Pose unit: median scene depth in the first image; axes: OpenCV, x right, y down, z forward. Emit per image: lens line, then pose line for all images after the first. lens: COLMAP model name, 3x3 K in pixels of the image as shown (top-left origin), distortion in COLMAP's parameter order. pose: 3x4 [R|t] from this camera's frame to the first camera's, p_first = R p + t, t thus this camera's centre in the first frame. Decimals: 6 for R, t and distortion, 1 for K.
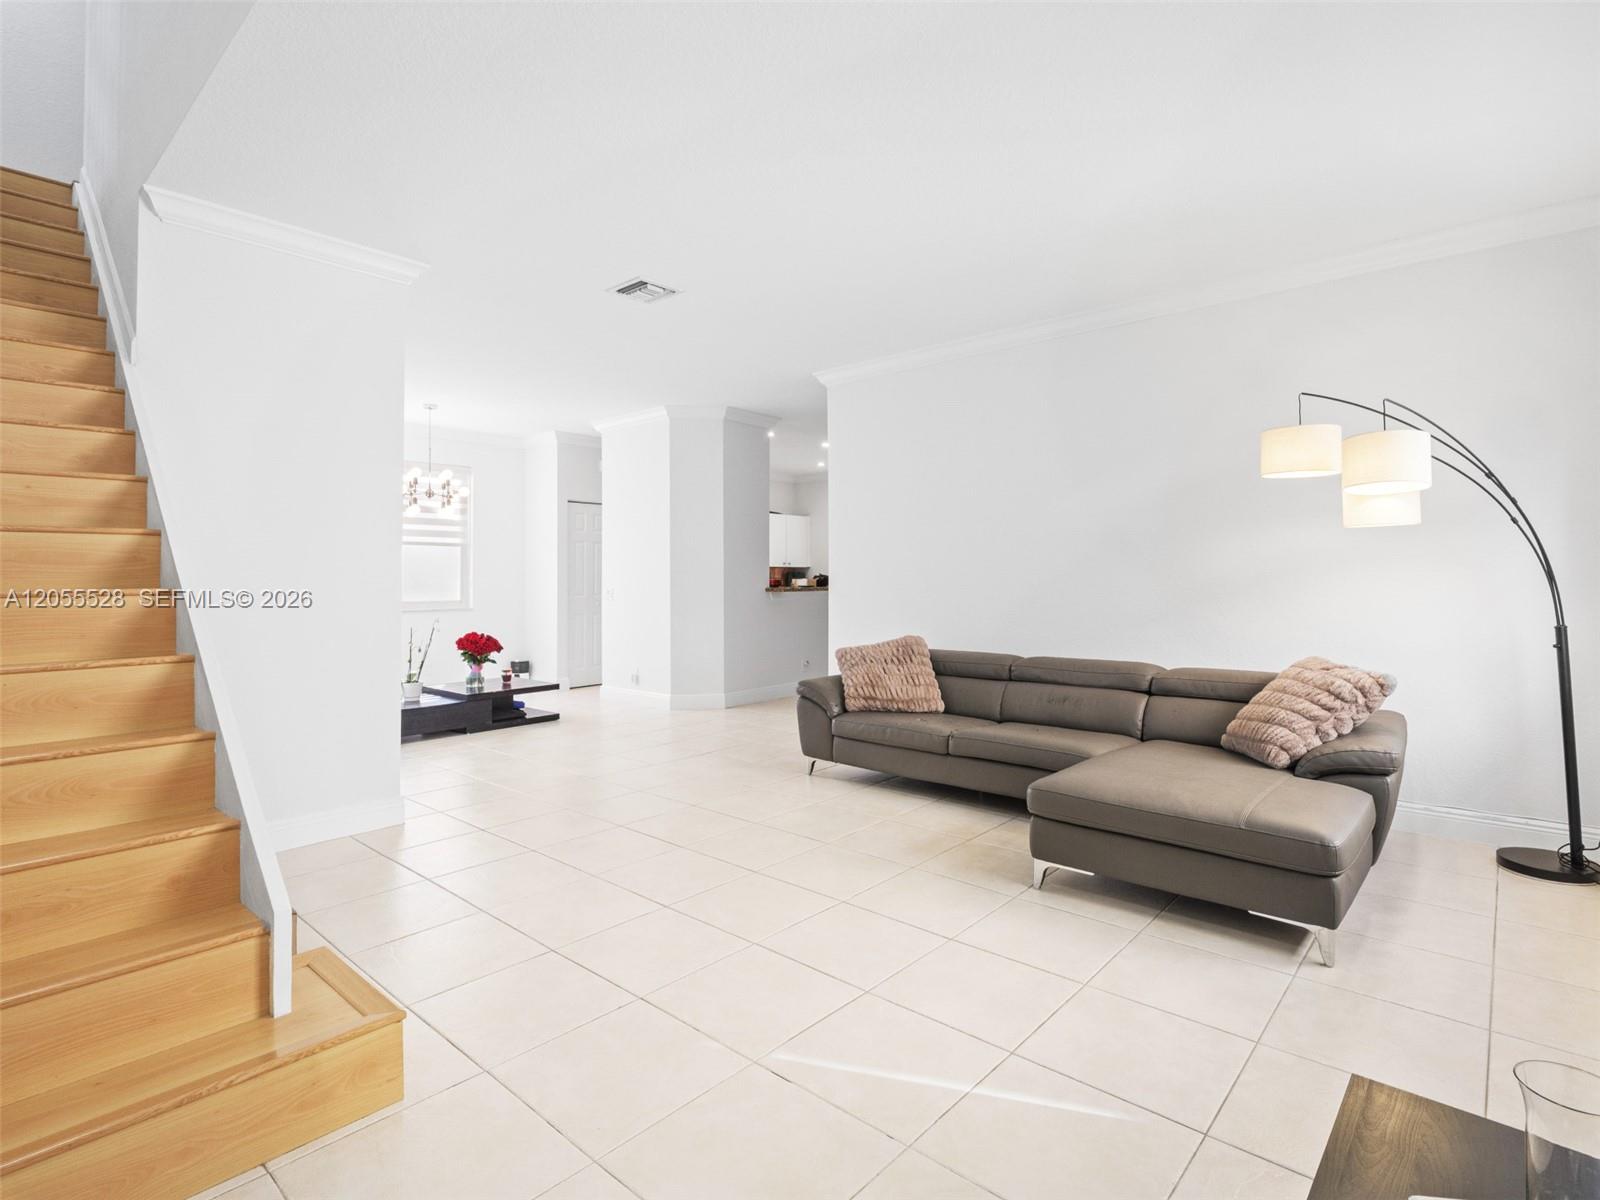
lens RADIAL K [[802.1, 0, 792.4], [0, 802.1, 564.8], [0, 0, 1]] dist [-0.010580, -0.001063]
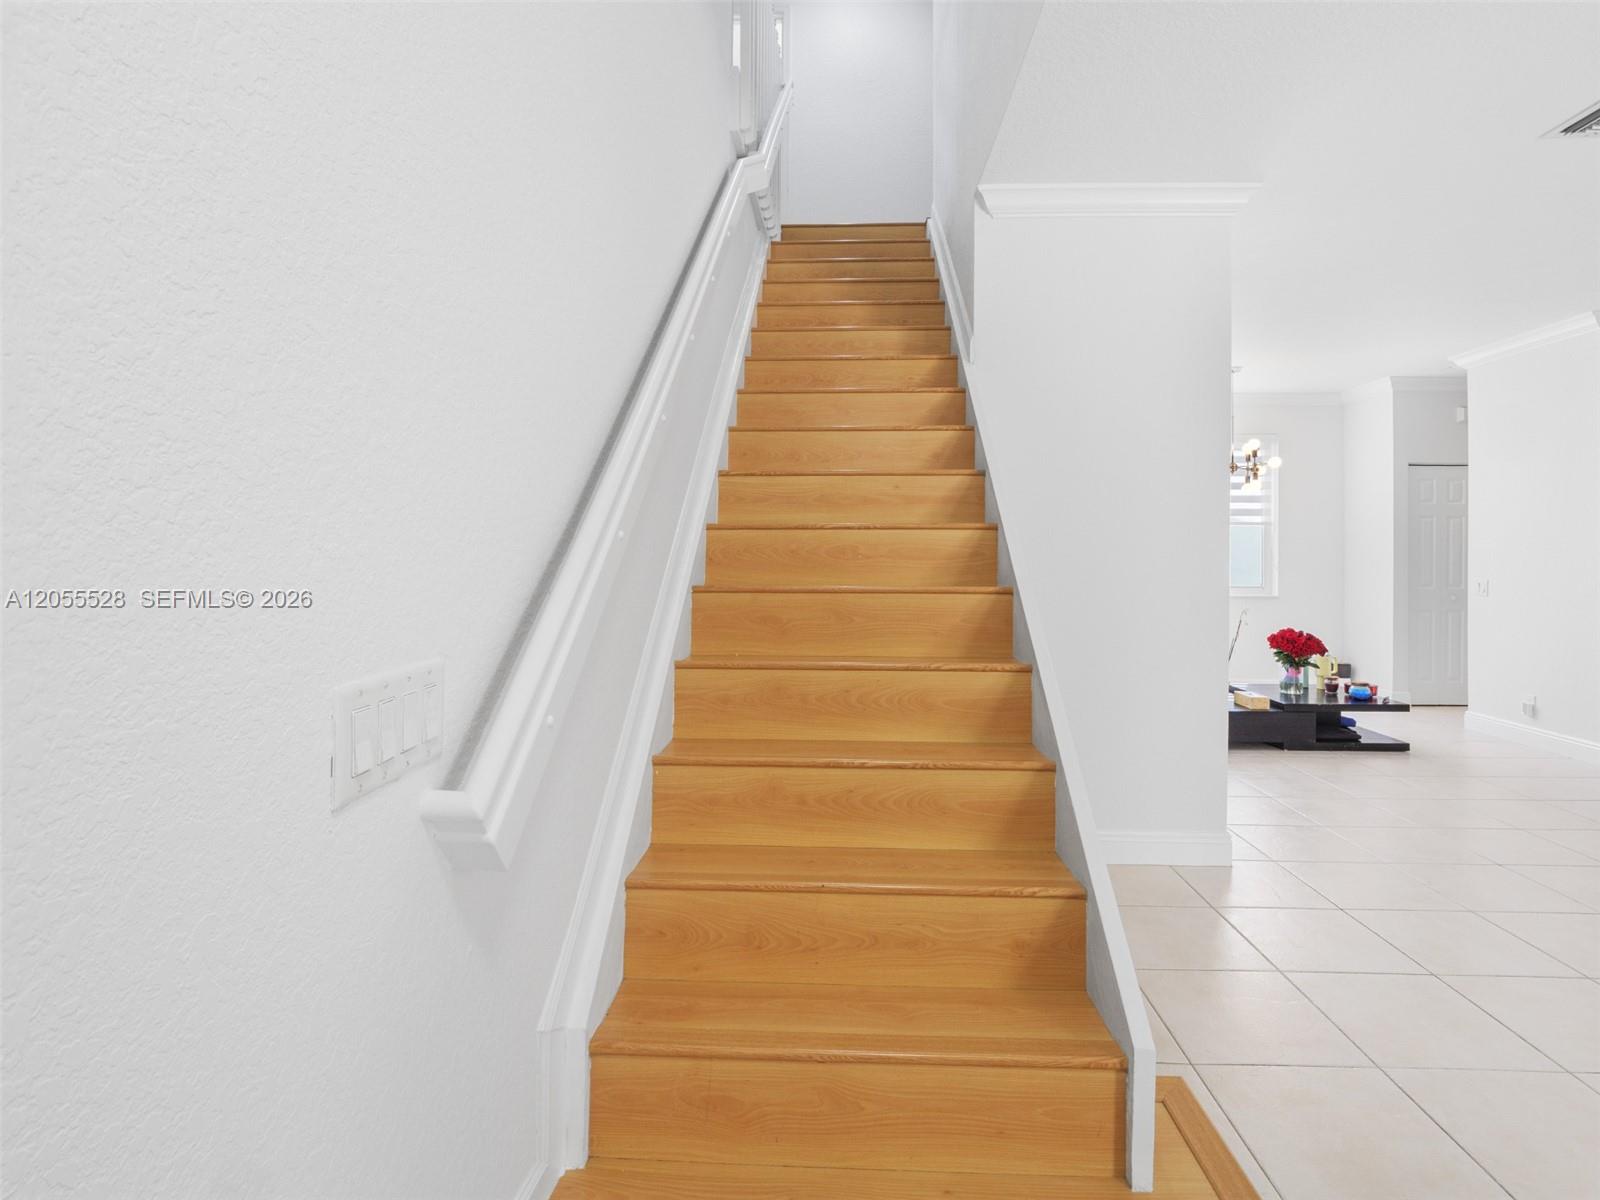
lens RADIAL K [[801.9, 0, 814.7], [0, 801.9, 561.3], [0, 0, 1]] dist [-0.013858, -0.000954]
pose [[0.639483, 0.014922, -0.768660, -0.110407], [0.004882, 0.999713, 0.023468, -0.013021], [0.768789, -0.018760, 0.639227, 0.122156]]
